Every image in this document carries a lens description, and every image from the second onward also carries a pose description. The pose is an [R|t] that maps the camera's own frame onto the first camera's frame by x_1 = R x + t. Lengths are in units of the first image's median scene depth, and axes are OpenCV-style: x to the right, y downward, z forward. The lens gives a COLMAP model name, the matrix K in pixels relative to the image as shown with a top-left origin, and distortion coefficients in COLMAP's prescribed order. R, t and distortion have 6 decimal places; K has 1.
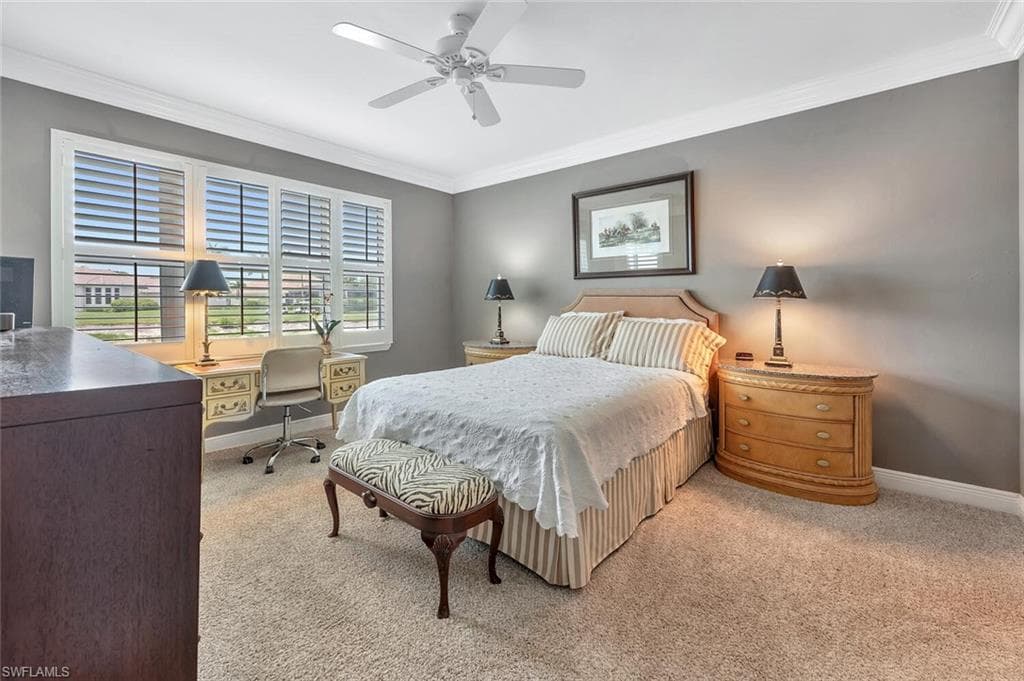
lens RADIAL K [[421.9, 0, 505.8], [0, 421.9, 341.1], [0, 0, 1]] dist [0.002916, 0.000253]
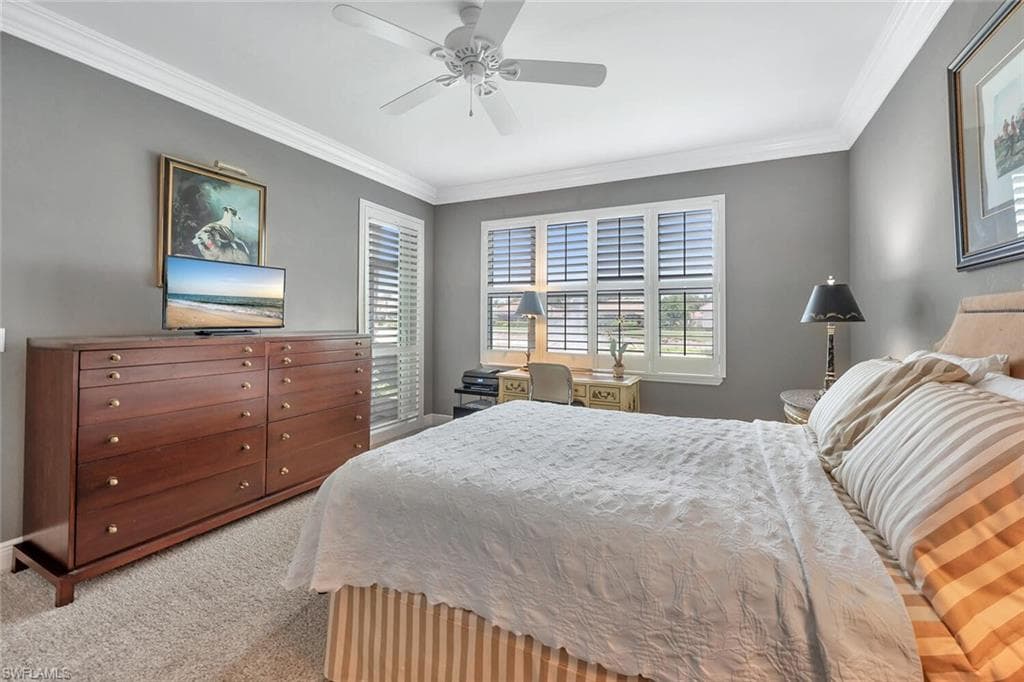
lens RADIAL K [[421.9, 0, 507.9], [0, 421.9, 338.1], [0, 0, 1]] dist [0.002916, 0.000253]
pose [[0.264015, 0.040306, -0.963676, 0.462885], [-0.099605, 0.994924, 0.014324, -0.047750], [0.959362, 0.092205, 0.266689, 0.506889]]
